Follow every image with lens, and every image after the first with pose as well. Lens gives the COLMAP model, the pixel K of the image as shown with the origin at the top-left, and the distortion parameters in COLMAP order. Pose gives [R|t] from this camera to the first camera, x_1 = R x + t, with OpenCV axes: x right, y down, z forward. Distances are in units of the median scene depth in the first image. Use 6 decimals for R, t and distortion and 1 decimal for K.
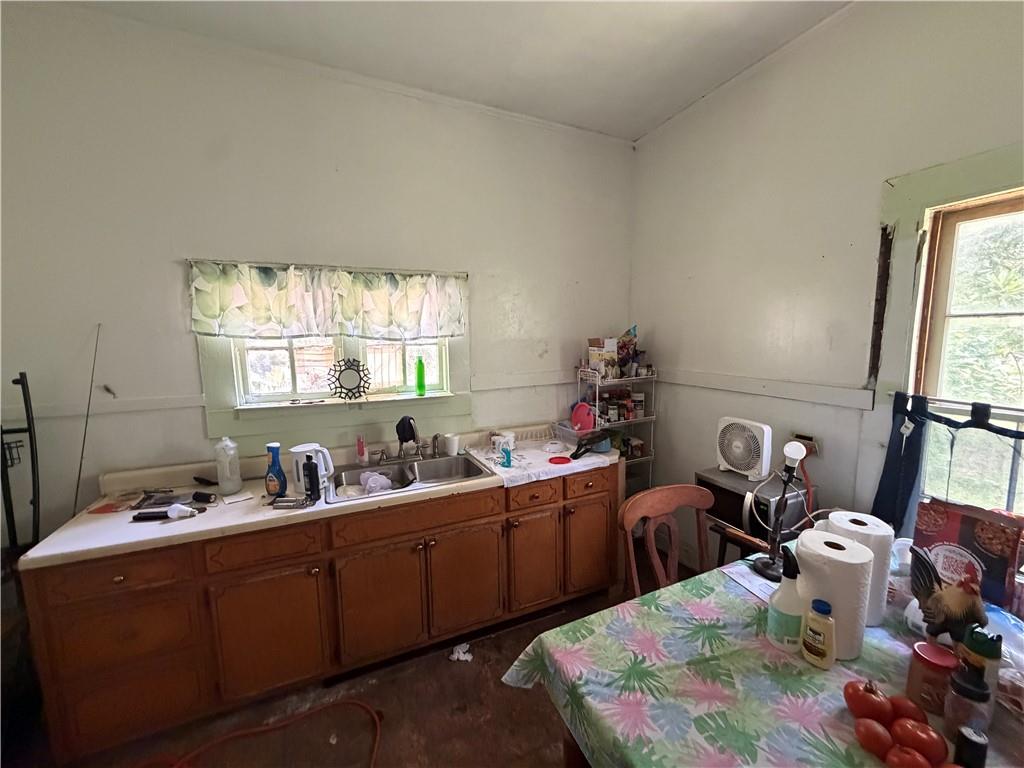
lens RADIAL K [[409.4, 0, 509.8], [0, 409.4, 384.6], [0, 0, 1]] dist [0.001036, 0.000078]
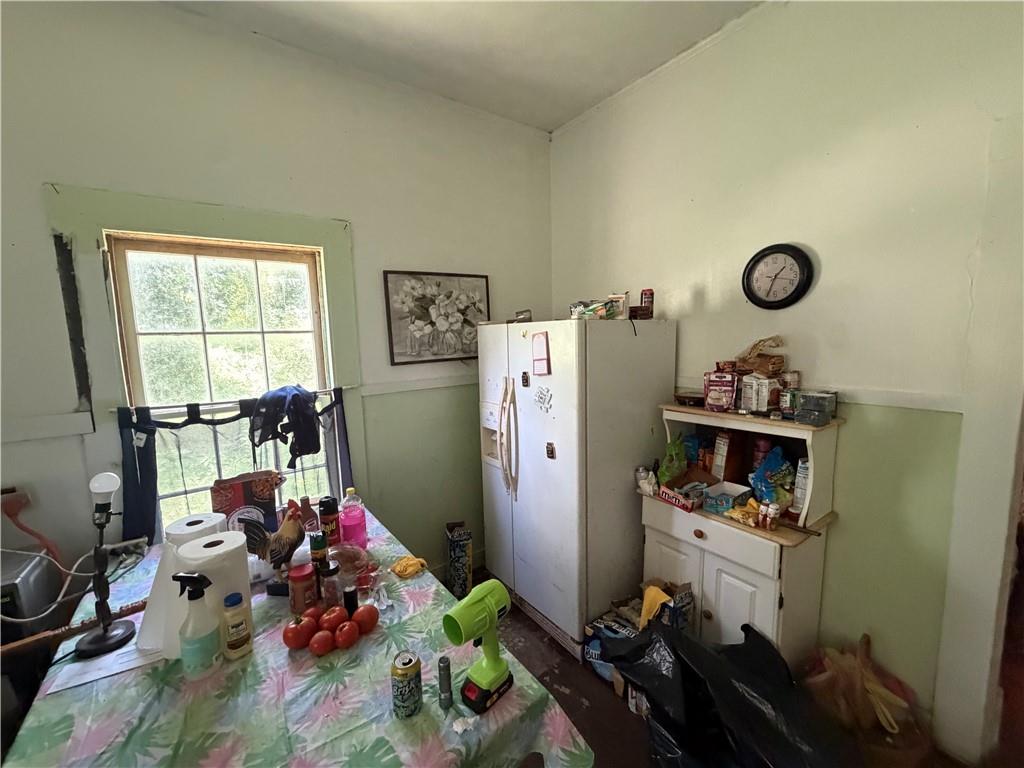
lens RADIAL K [[409.4, 0, 509.1], [0, 409.4, 385.8], [0, 0, 1]] dist [0.001036, 0.000078]
pose [[-0.212718, -0.081602, 0.973700, -0.255745], [0.157901, 0.980538, 0.116671, -0.000977], [-0.964271, 0.178566, -0.195693, 0.308615]]
